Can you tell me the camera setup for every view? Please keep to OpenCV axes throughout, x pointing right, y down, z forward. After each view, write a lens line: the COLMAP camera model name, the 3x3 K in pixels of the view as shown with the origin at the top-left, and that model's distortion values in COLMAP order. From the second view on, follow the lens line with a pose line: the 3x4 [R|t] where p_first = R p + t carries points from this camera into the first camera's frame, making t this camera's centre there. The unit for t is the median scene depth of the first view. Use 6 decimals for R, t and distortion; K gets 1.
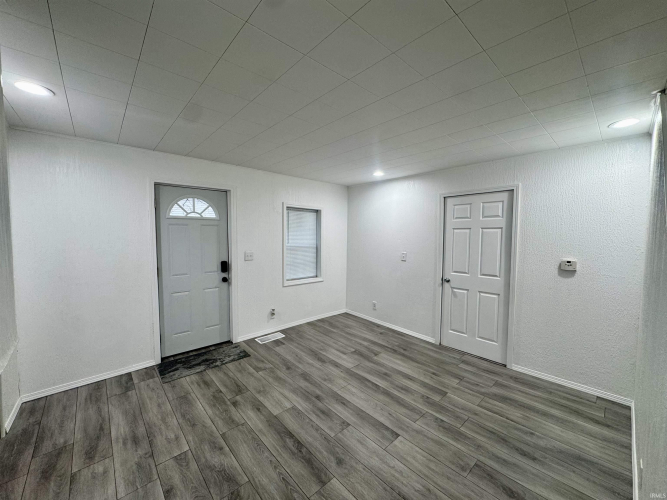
lens RADIAL K [[266.1, 0, 332.7], [0, 266.1, 249.2], [0, 0, 1]] dist [-0.003539, -0.000305]
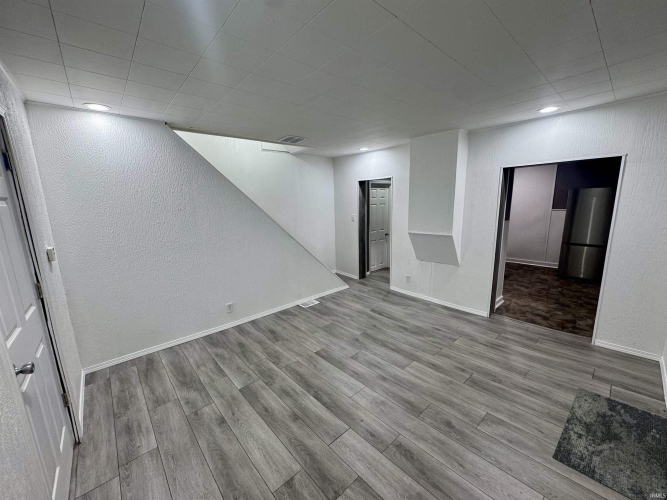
lens RADIAL K [[266.1, 0, 333.7], [0, 266.1, 251.8], [0, 0, 1]] dist [-0.003539, -0.000305]
pose [[-0.999854, 0.015127, 0.007965, 0.107864], [0.016590, 0.971000, 0.238504, -0.111567], [-0.004126, 0.238601, -0.971109, 1.788434]]
